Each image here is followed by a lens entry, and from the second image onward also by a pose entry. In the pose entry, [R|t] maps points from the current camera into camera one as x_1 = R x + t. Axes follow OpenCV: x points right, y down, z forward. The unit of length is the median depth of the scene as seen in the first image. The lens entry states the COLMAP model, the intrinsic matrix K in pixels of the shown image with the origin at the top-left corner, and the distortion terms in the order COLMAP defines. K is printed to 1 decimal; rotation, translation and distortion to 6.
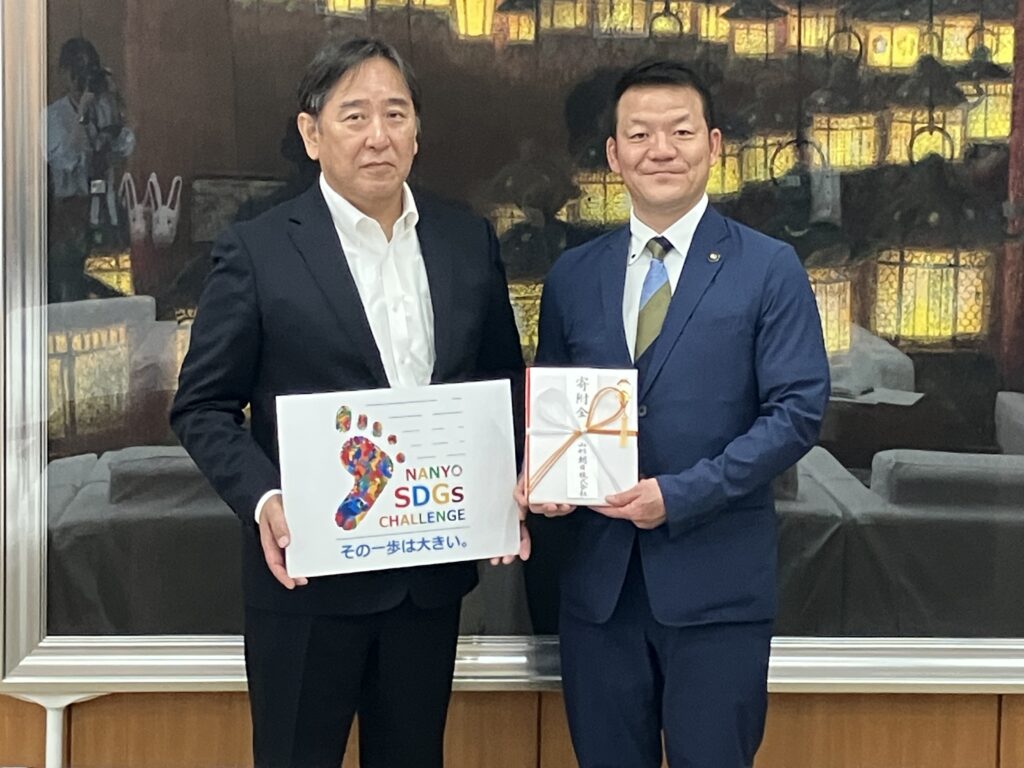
lens RADIAL K [[2786.0, 0, 517.0], [0, 2786.0, 392.0], [0, 0, 1]] dist [0.179575, 0.000000]
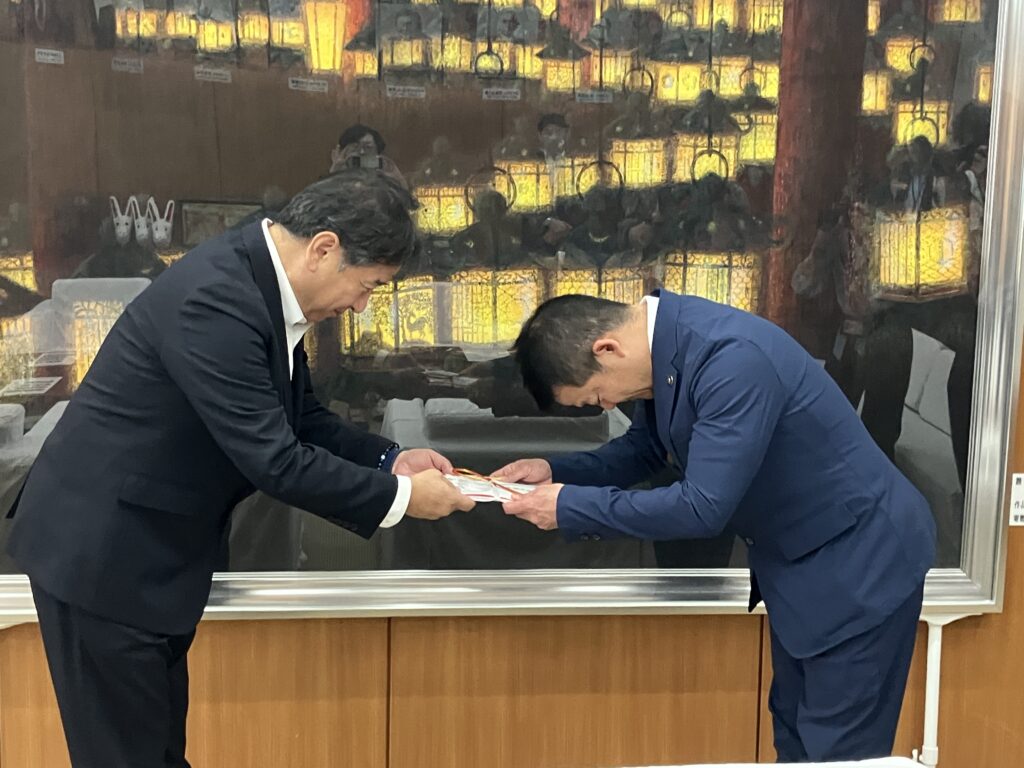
lens RADIAL K [[1519.5, 0, 505.9], [0, 1519.5, 379.3], [0, 0, 1]] dist [0.079356, 0.000000]
pose [[0.999526, -0.001500, 0.030741, 0.040404], [0.000383, 0.999341, 0.036294, -0.020477], [-0.030775, -0.036265, 0.998868, 0.348596]]
